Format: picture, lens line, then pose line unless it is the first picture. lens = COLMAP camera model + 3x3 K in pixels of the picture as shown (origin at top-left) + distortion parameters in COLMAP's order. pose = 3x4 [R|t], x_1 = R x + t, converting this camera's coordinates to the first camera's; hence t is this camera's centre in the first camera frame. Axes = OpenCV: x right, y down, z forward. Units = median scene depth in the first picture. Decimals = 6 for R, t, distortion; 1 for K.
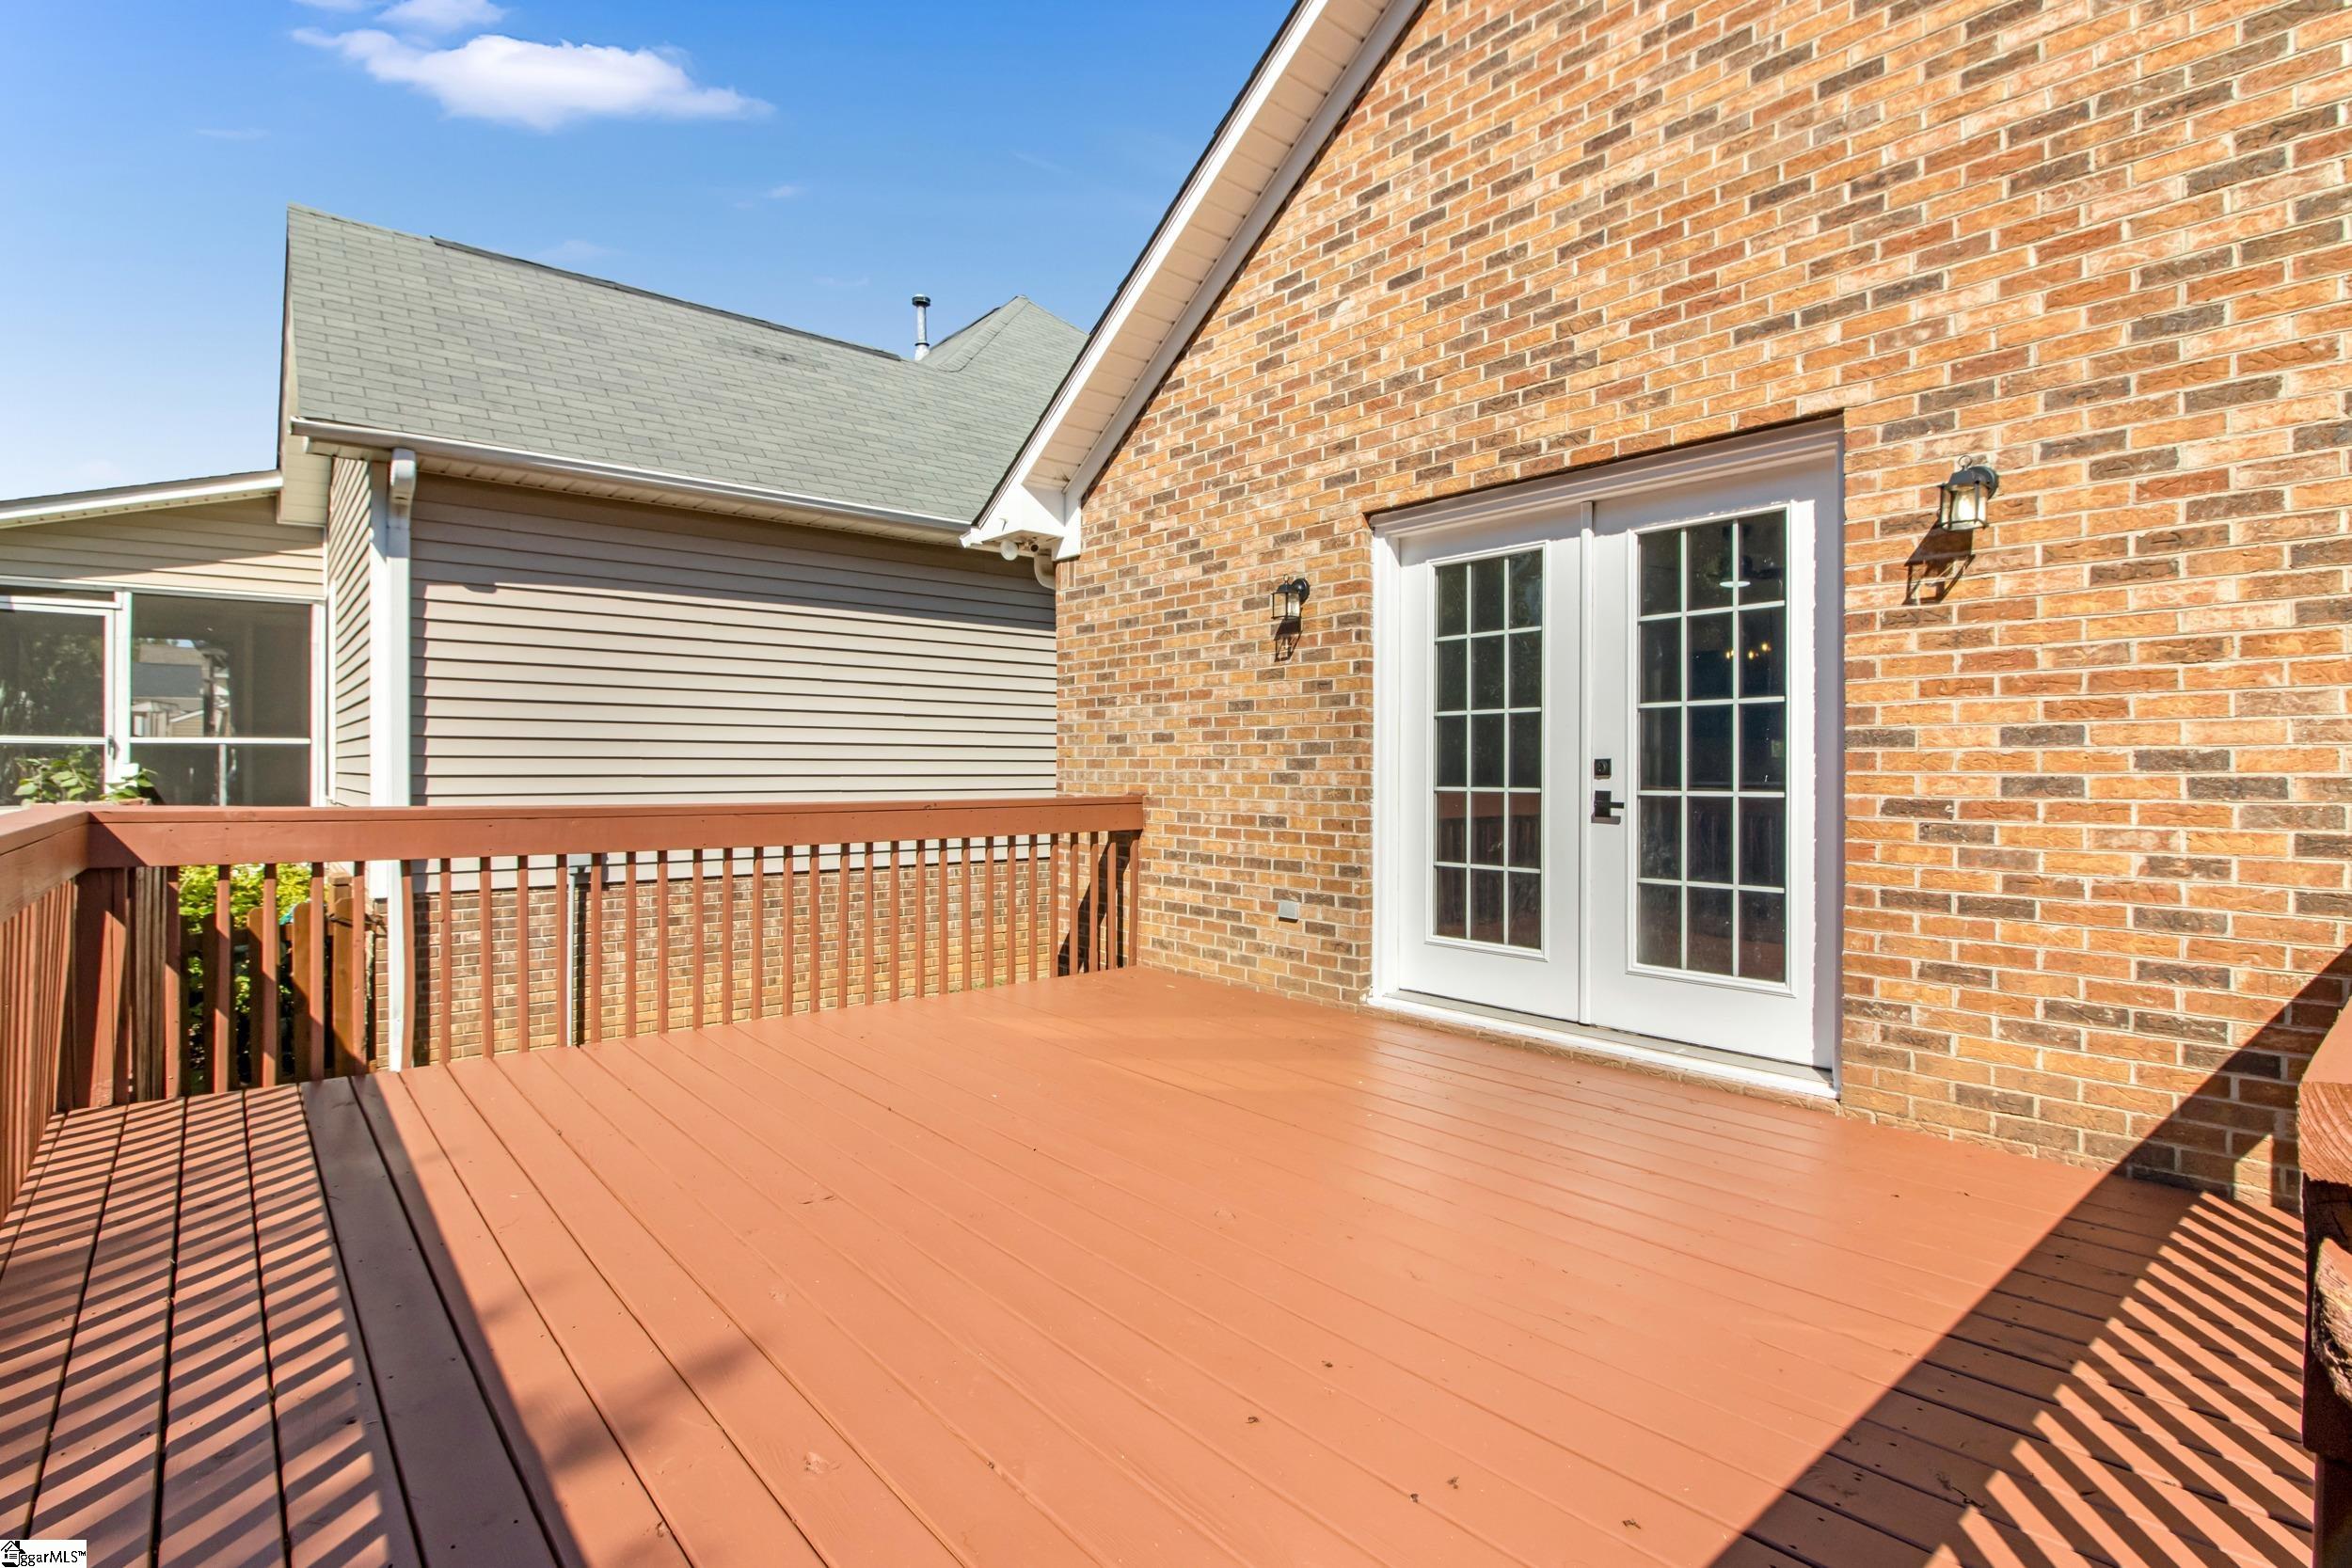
lens RADIAL K [[1137.5, 0, 1225.0], [0, 1137.5, 774.9], [0, 0, 1]] dist [-0.002539, -0.014081]
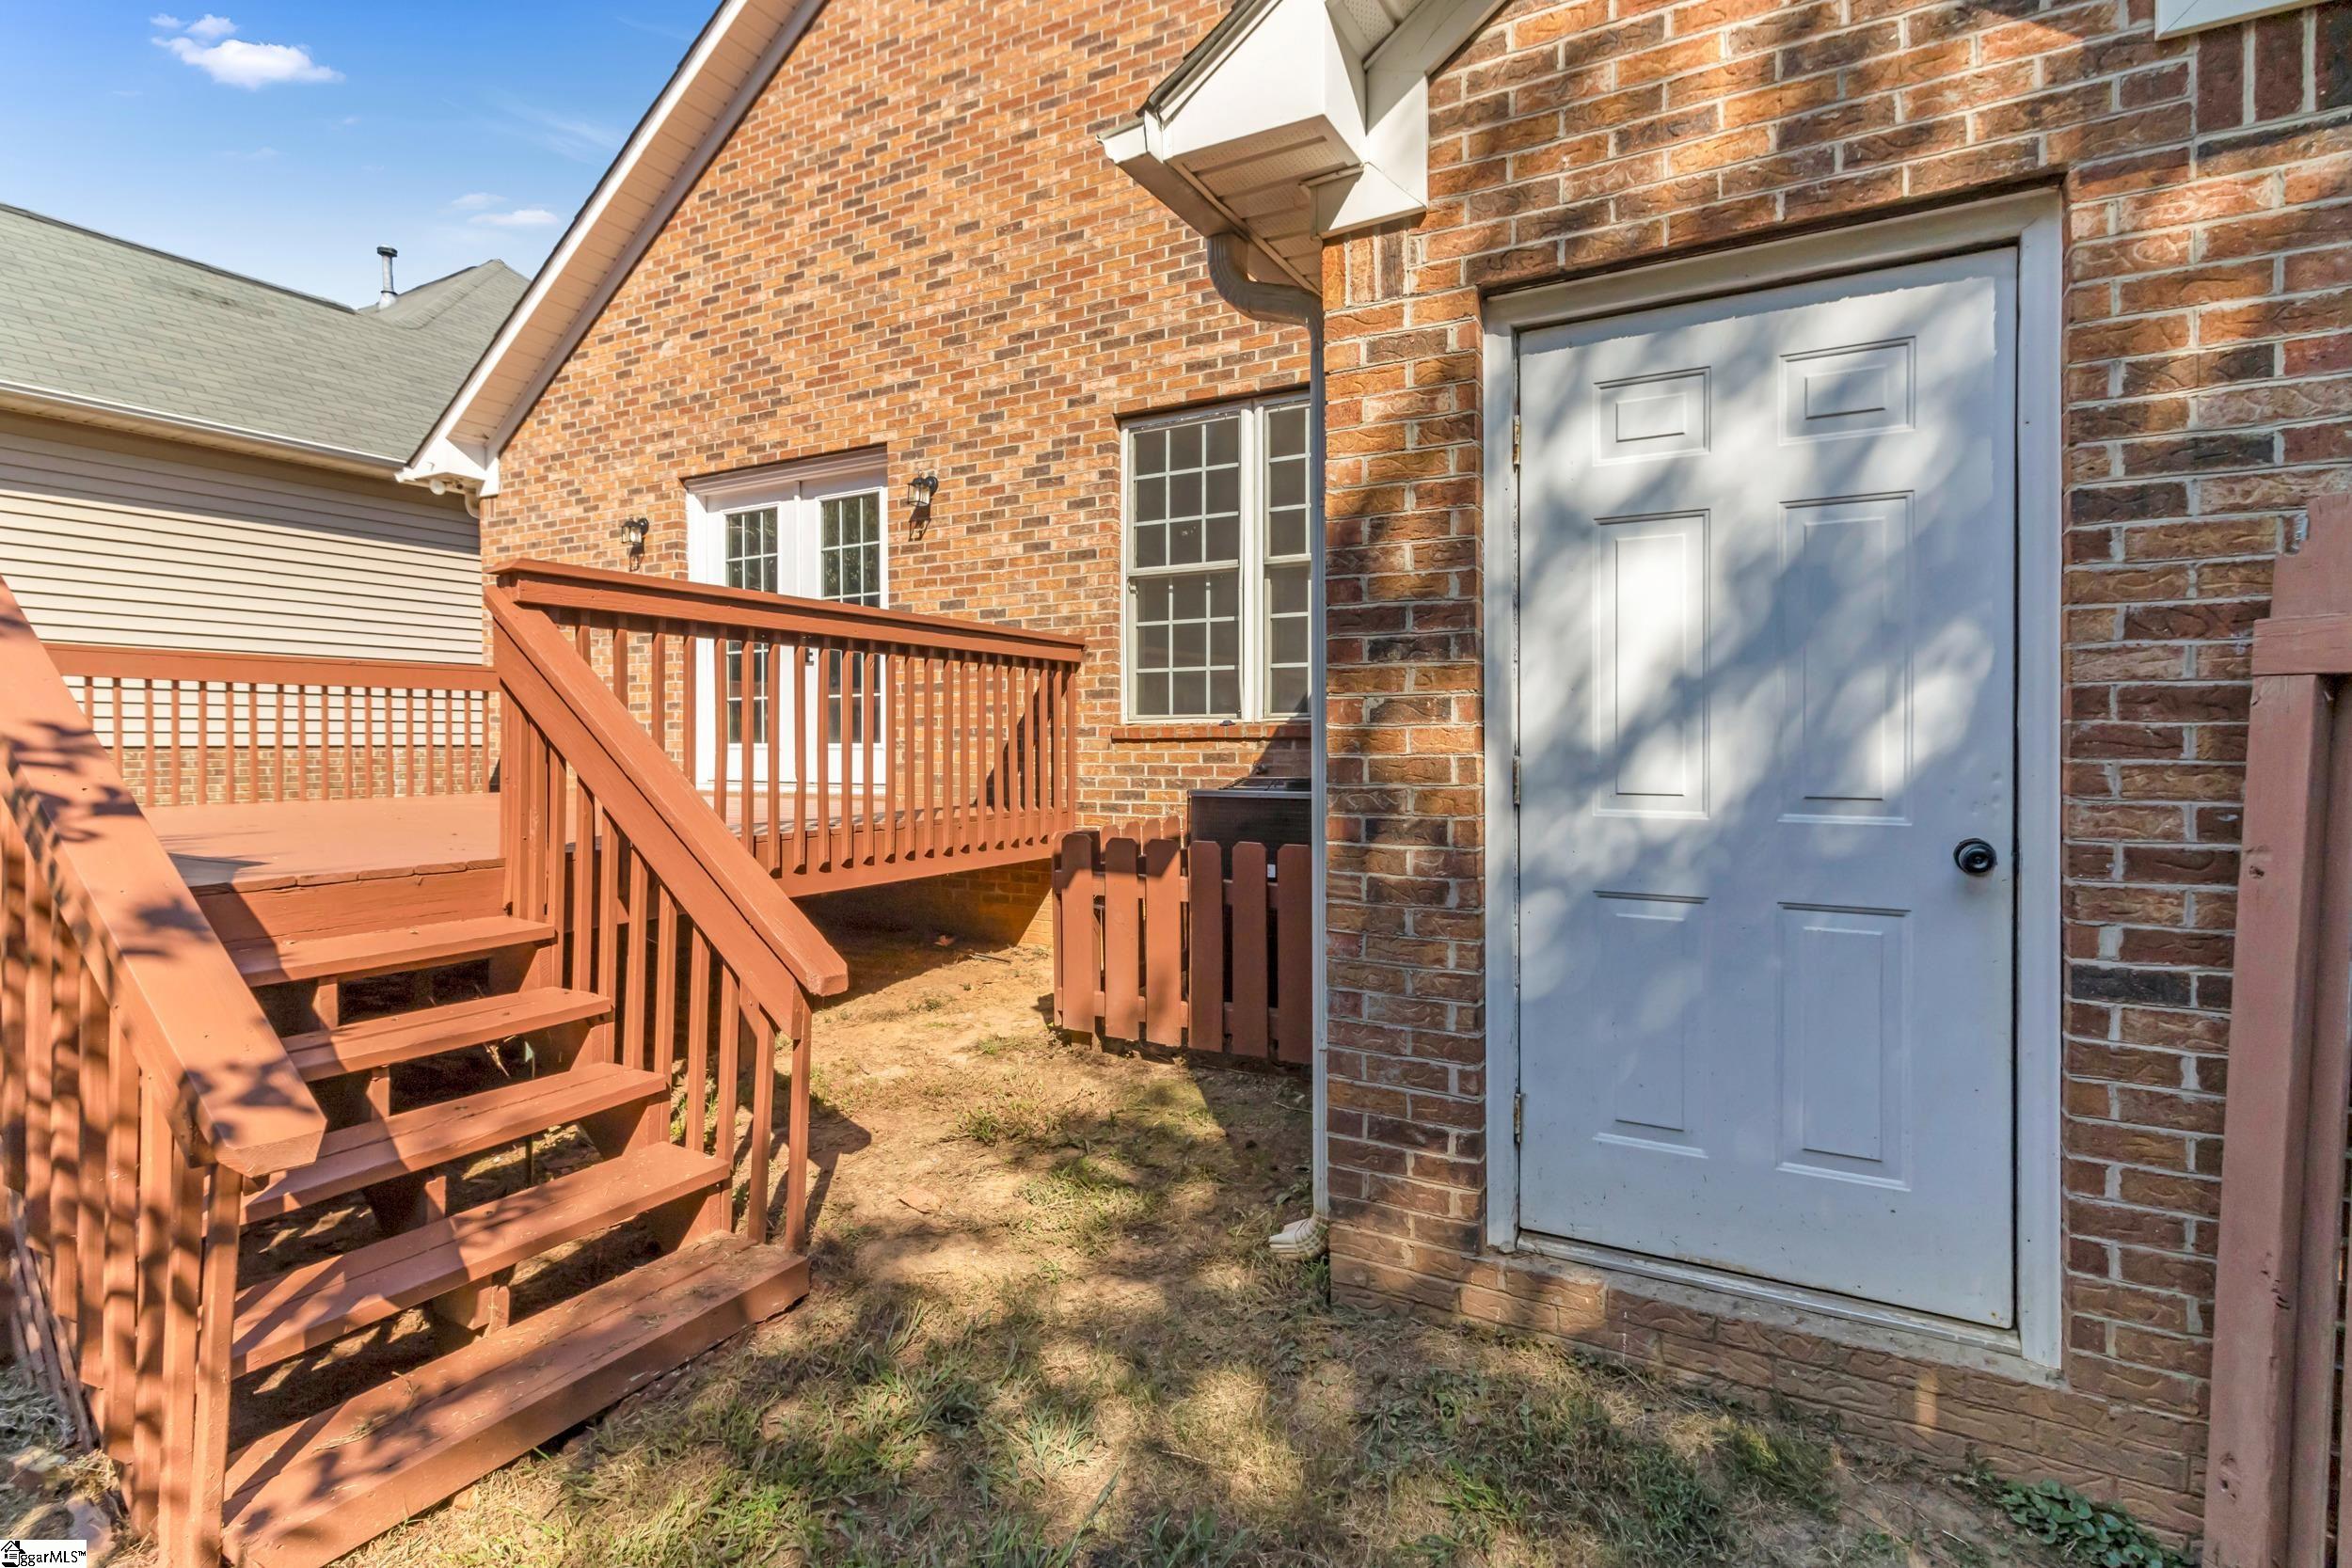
lens RADIAL K [[1111.0, 0, 1213.0], [0, 1111.0, 756.4], [0, 0, 1]] dist [-0.000006, -0.000289]
pose [[0.939605, -0.007688, 0.342176, 0.291833], [0.004664, 0.999942, 0.009659, 0.147355], [-0.342230, -0.007479, 0.939586, -0.719568]]
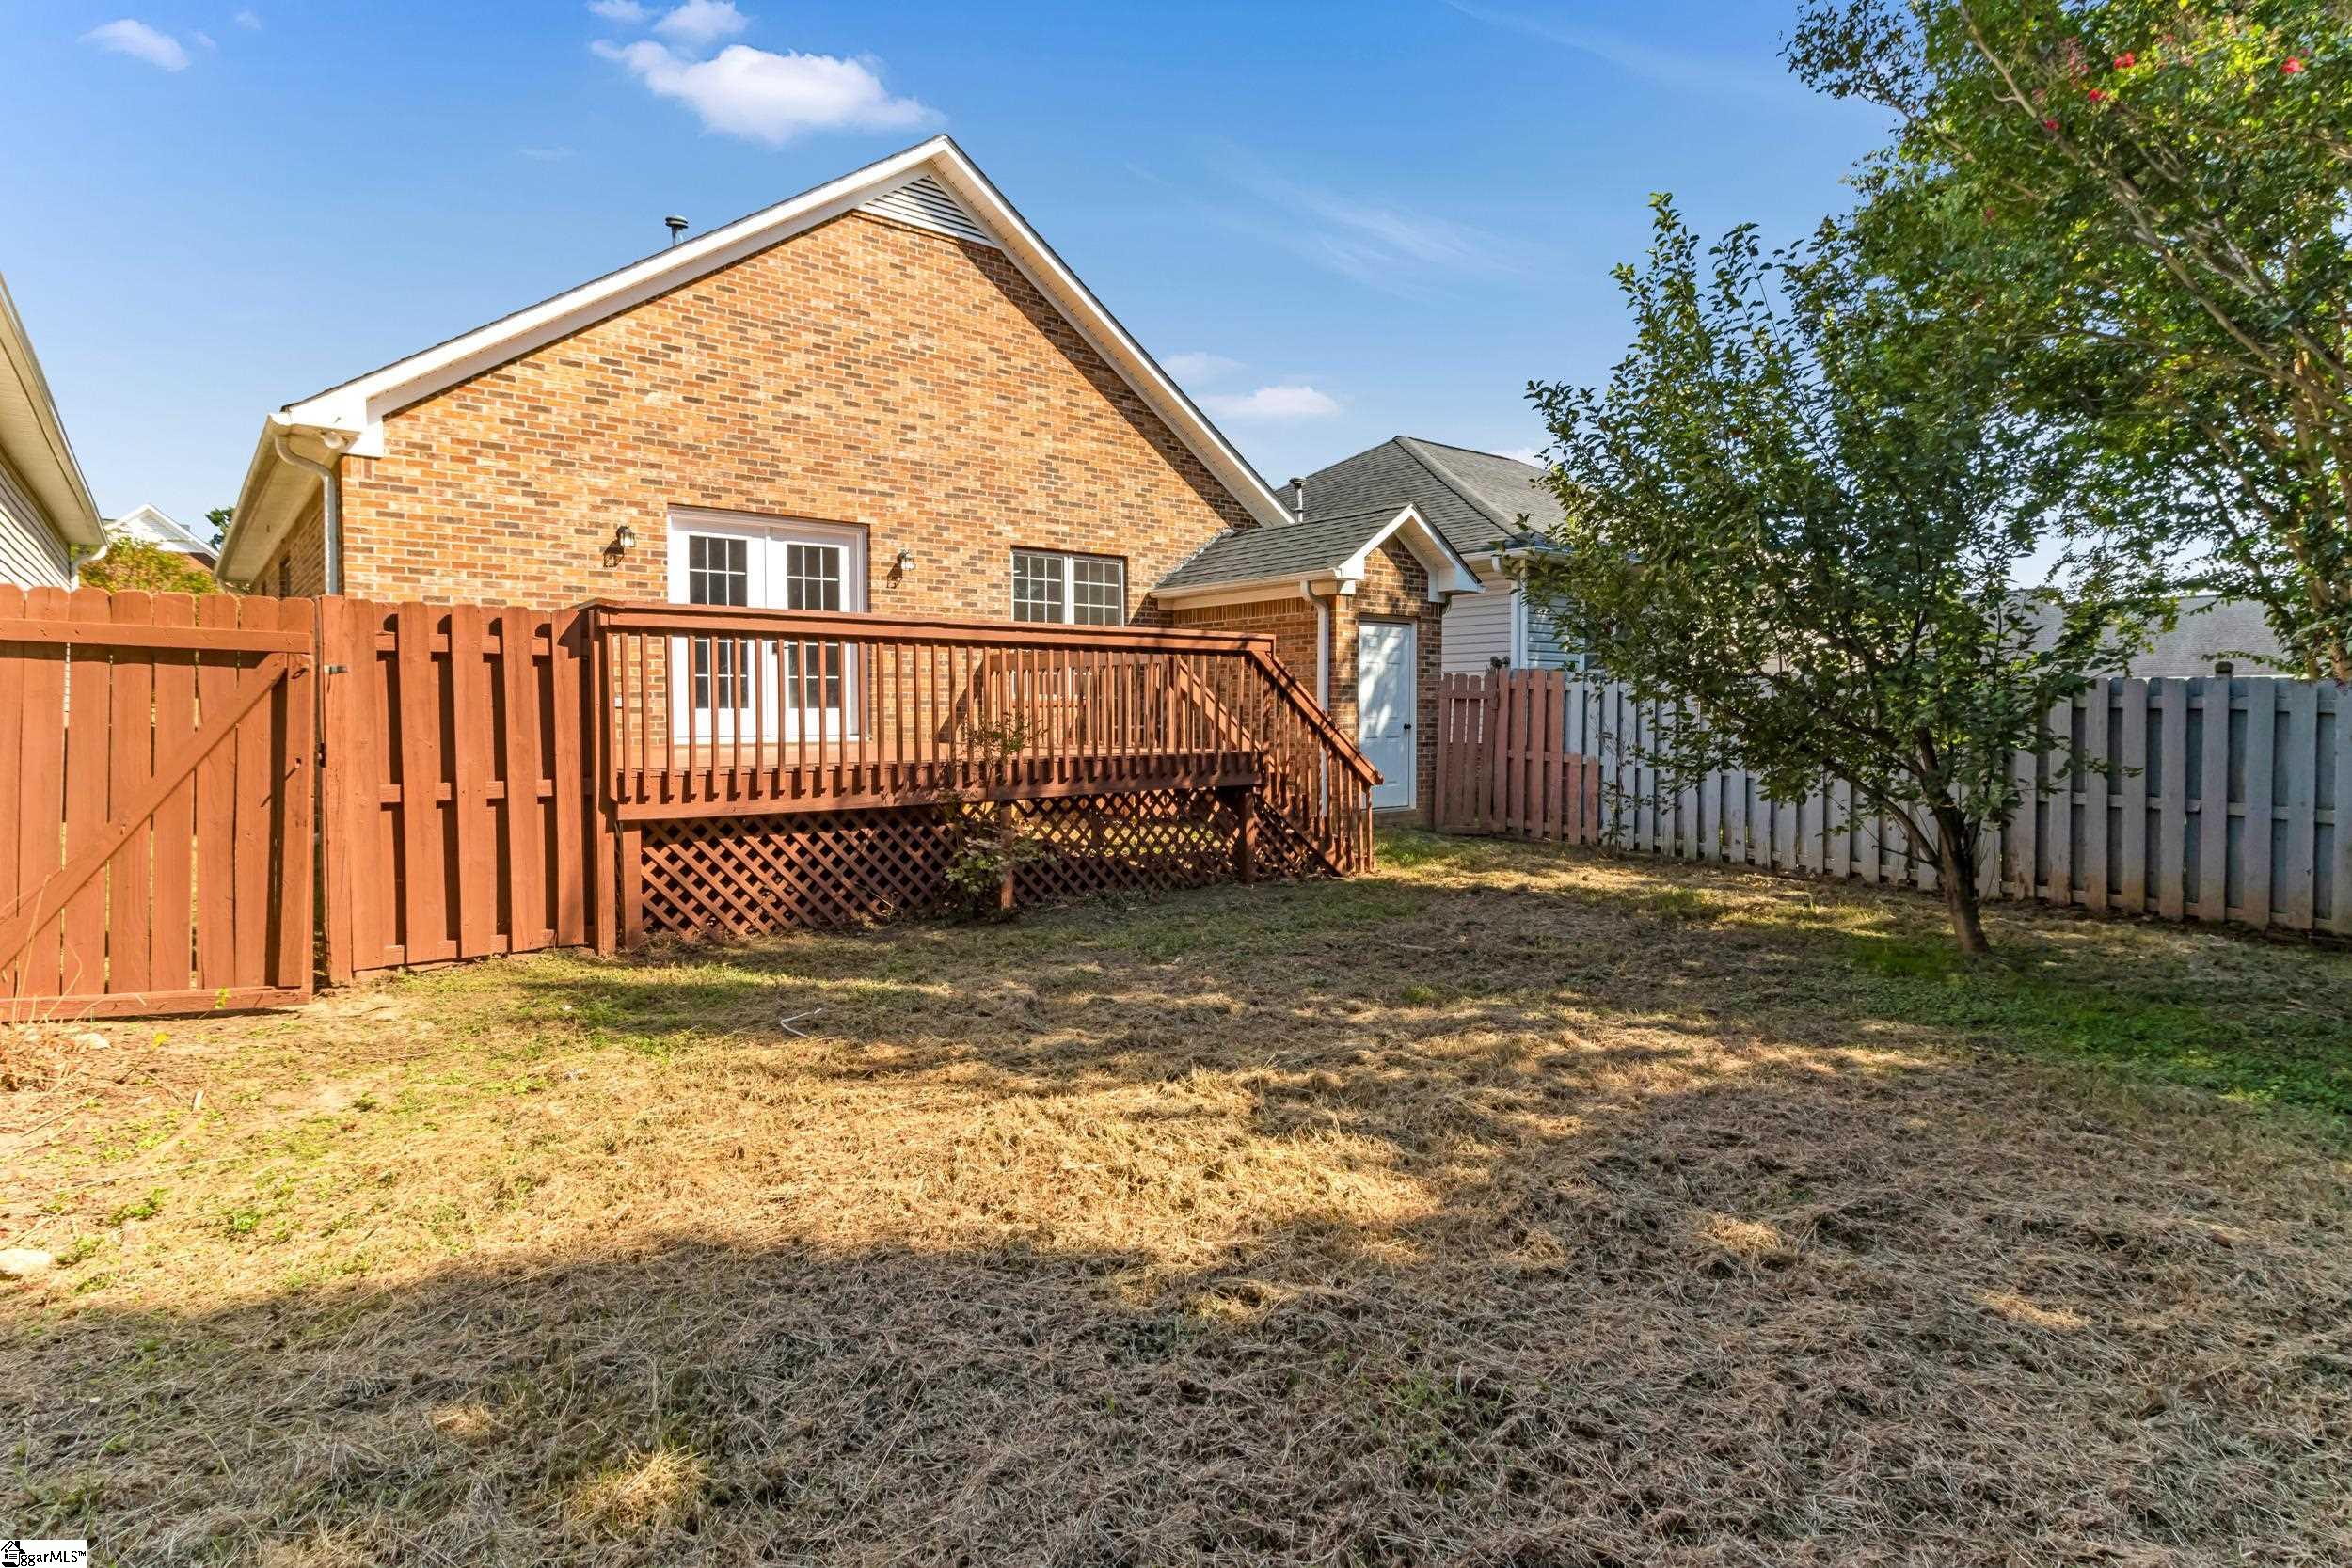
lens RADIAL K [[1360.0, 0, 1225.6], [0, 1360.0, 756.3], [0, 0, 1]] dist [-0.003246, -0.001572]
pose [[-0.028599, -0.036194, 0.998935, -2.380544], [0.006066, 0.999320, 0.036382, 0.142452], [-0.999573, 0.007100, -0.028360, 0.074819]]
